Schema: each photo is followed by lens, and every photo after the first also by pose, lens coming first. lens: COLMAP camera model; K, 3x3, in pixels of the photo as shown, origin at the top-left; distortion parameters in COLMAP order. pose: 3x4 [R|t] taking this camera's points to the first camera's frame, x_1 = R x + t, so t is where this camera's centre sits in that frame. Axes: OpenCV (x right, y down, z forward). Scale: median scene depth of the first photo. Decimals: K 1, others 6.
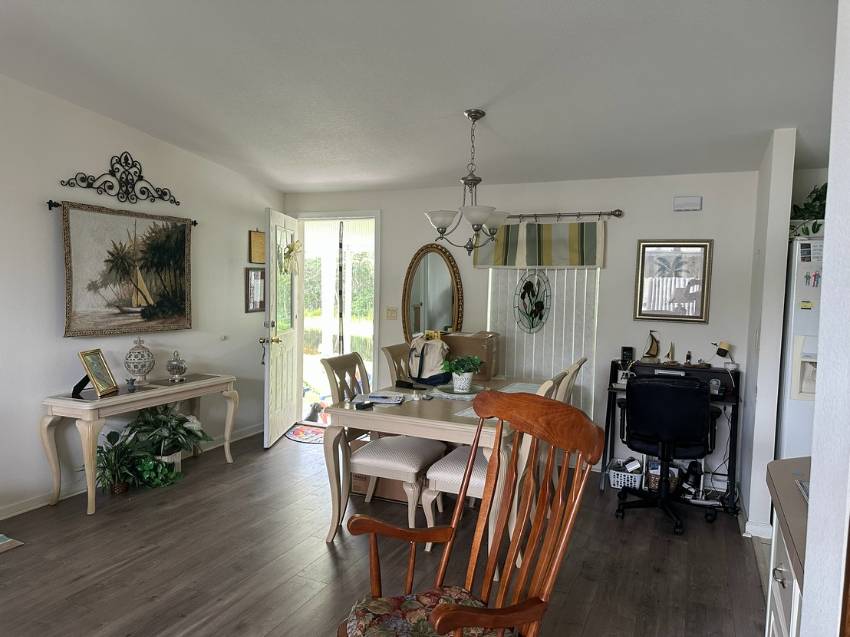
lens RADIAL K [[610.2, 0, 419.2], [0, 610.2, 319.0], [0, 0, 1]] dist [0.029275, -0.044903]
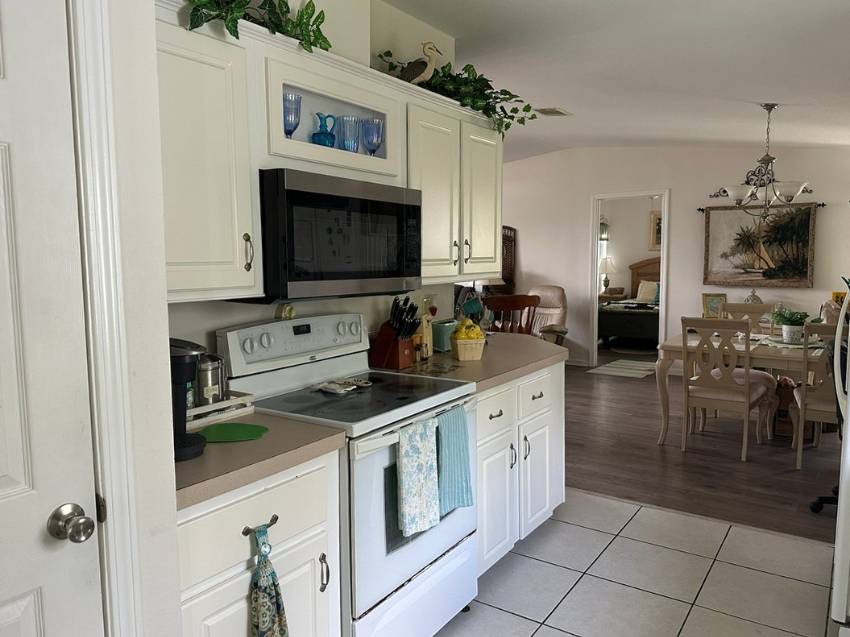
lens RADIAL K [[610.2, 0, 420.5], [0, 610.2, 317.0], [0, 0, 1]] dist [0.029275, -0.044903]
pose [[-0.168385, 0.082138, -0.982293, 1.191309], [-0.056179, 0.994103, 0.092755, 0.004354], [0.984119, 0.070802, -0.162778, 0.454510]]
